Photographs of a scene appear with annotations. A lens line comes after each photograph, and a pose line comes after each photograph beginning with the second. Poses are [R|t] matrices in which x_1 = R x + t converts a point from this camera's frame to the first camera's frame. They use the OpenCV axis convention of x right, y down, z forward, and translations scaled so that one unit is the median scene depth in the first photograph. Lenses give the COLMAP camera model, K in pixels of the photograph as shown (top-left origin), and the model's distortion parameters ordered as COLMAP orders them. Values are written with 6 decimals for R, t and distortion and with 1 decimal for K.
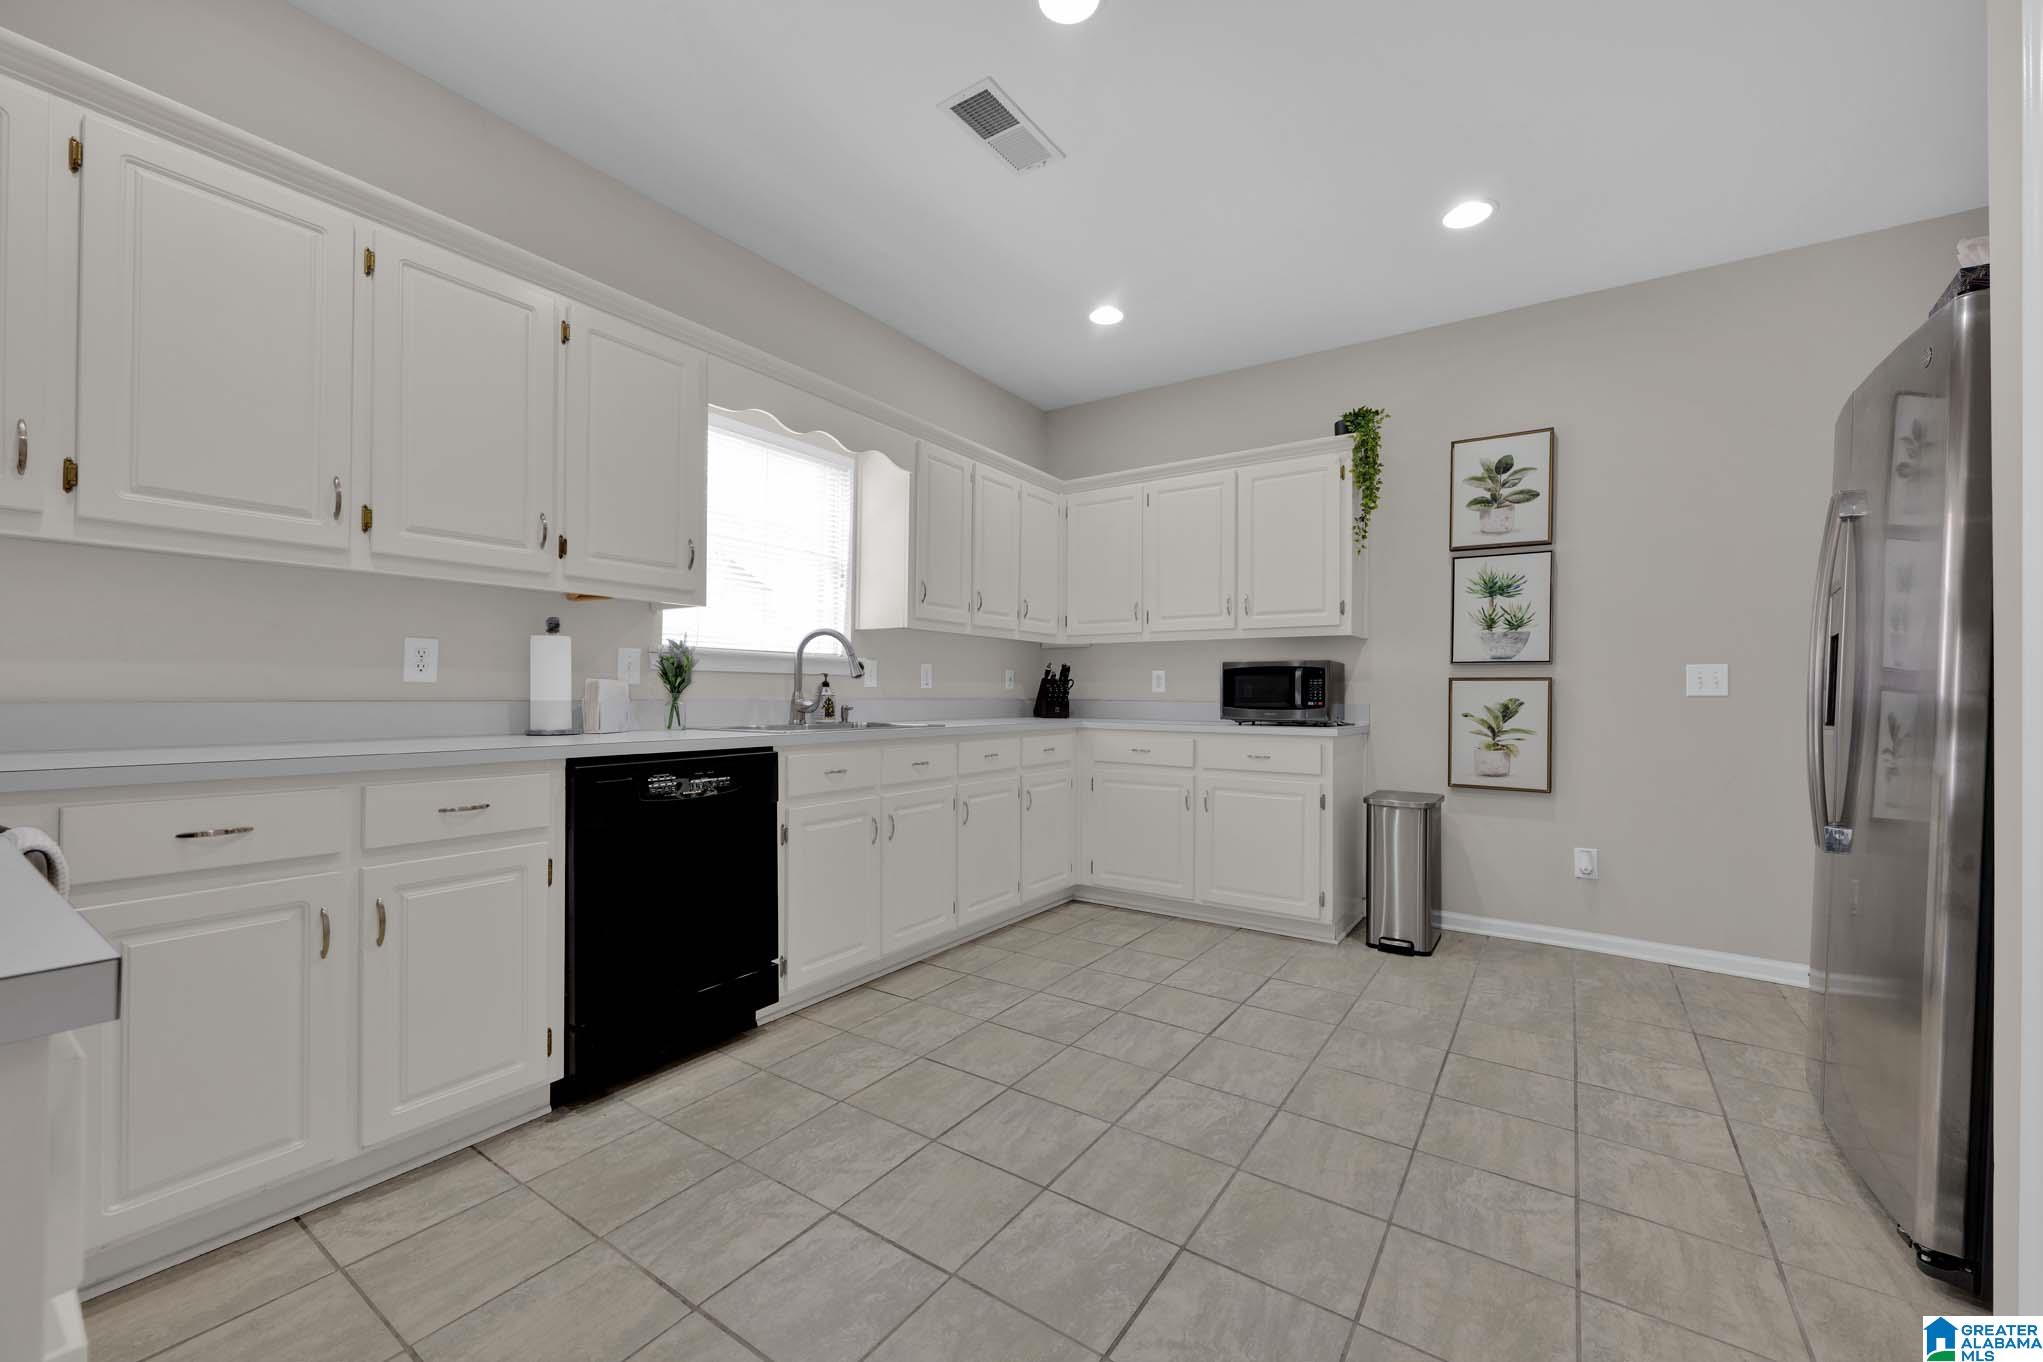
lens RADIAL K [[809.0, 0, 1021.5], [0, 809.0, 681.0], [0, 0, 1]] dist [-0.000740, -0.000051]
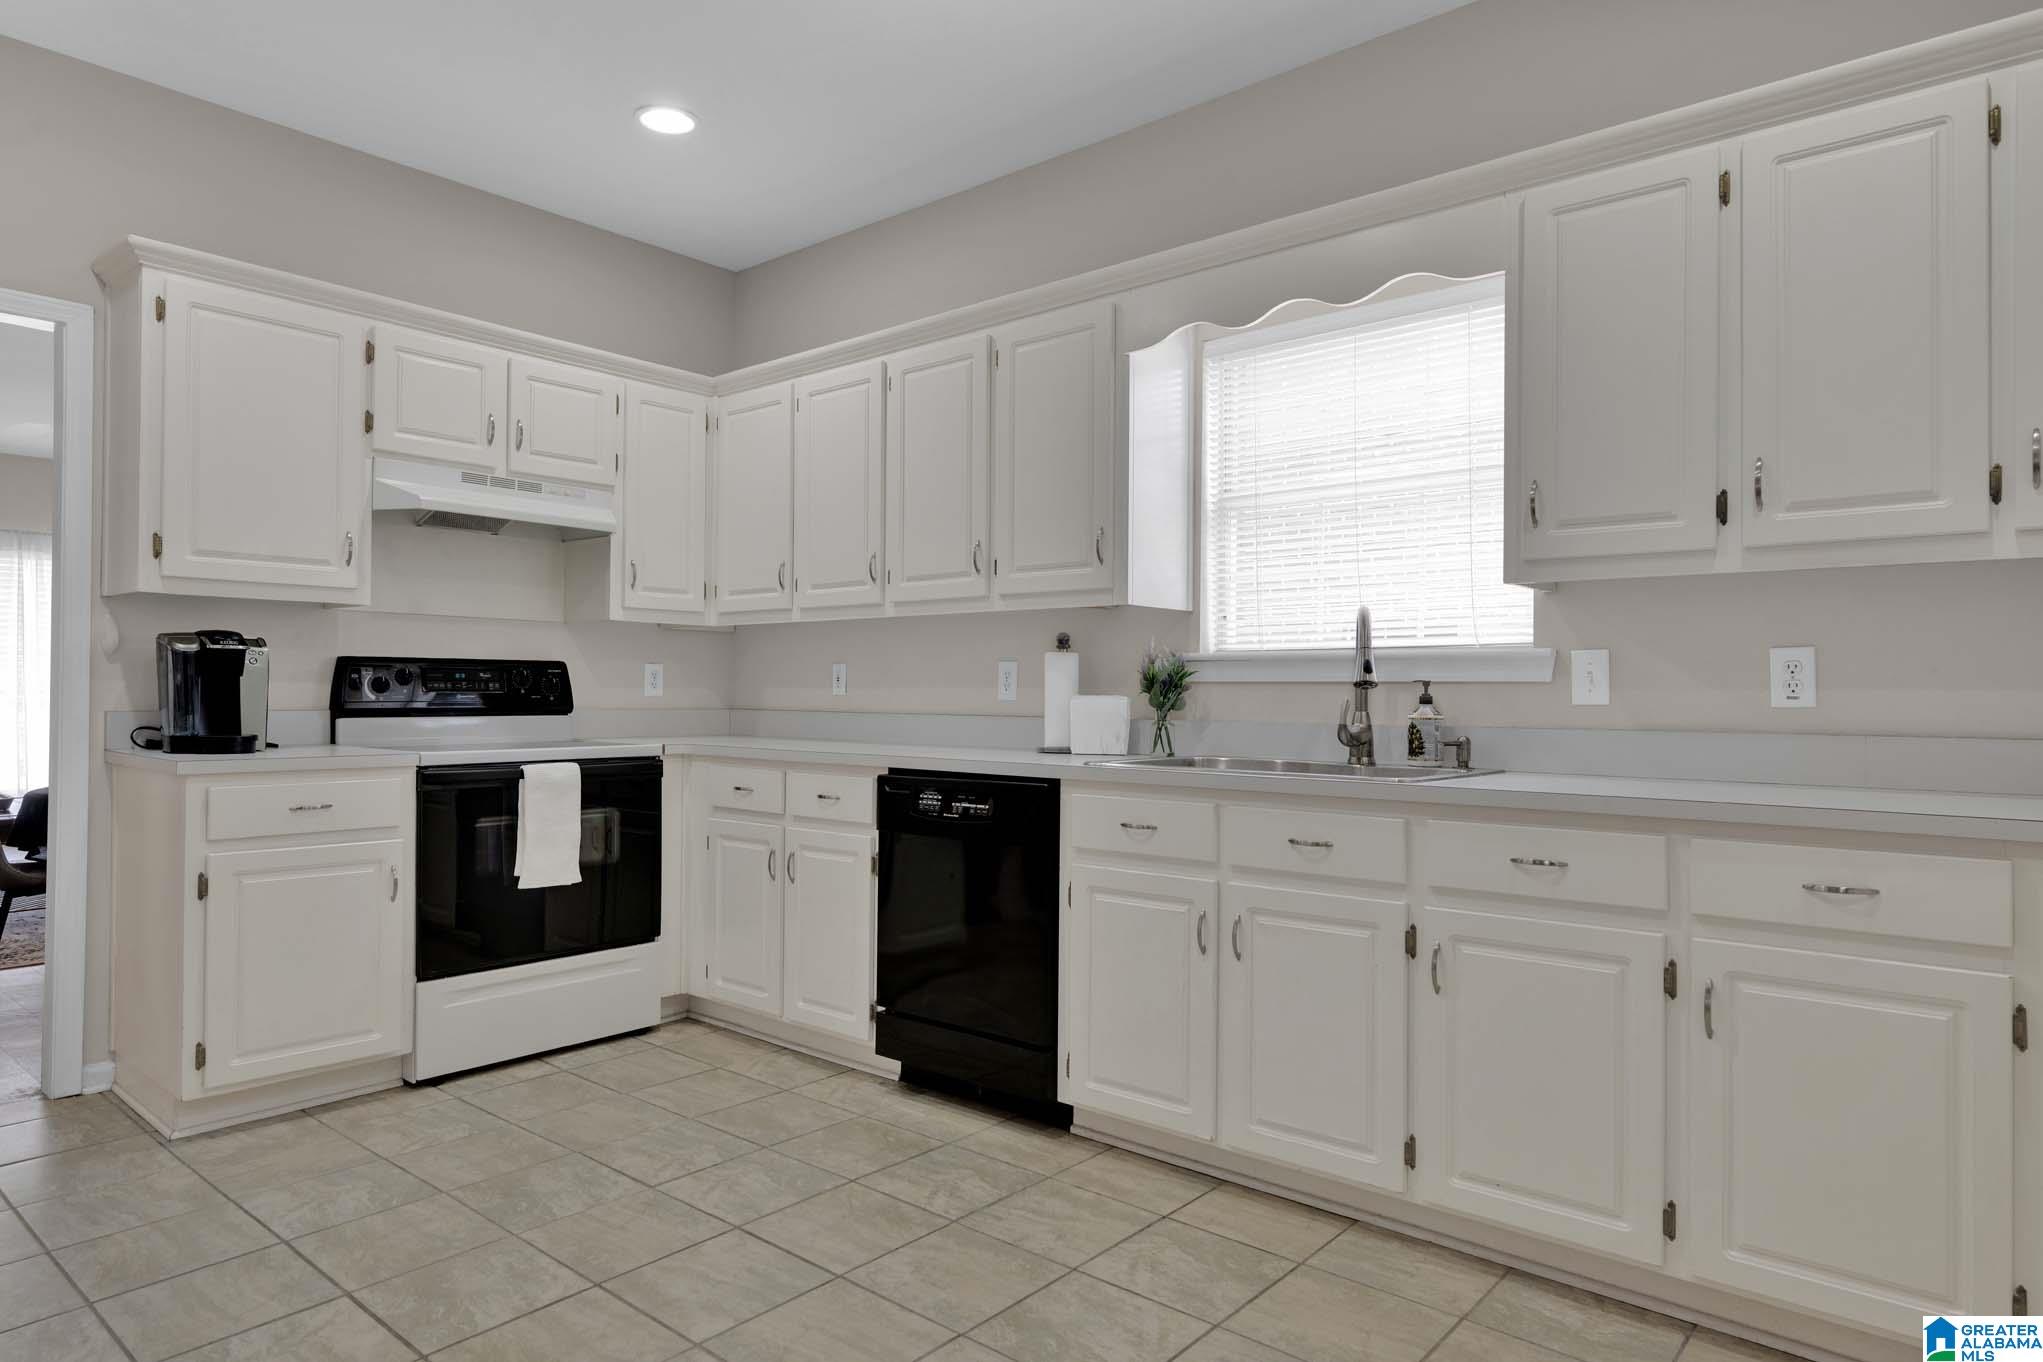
lens RADIAL K [[1212.4, 0, 1021.5], [0, 1212.4, 681.0], [0, 0, 1]] dist [-0.000620, 0.000091]
pose [[-0.111476, -0.016627, -0.993628, 0.925842], [0.008412, 0.999808, -0.017675, 0.005797], [0.993732, -0.010329, -0.111315, 1.161054]]
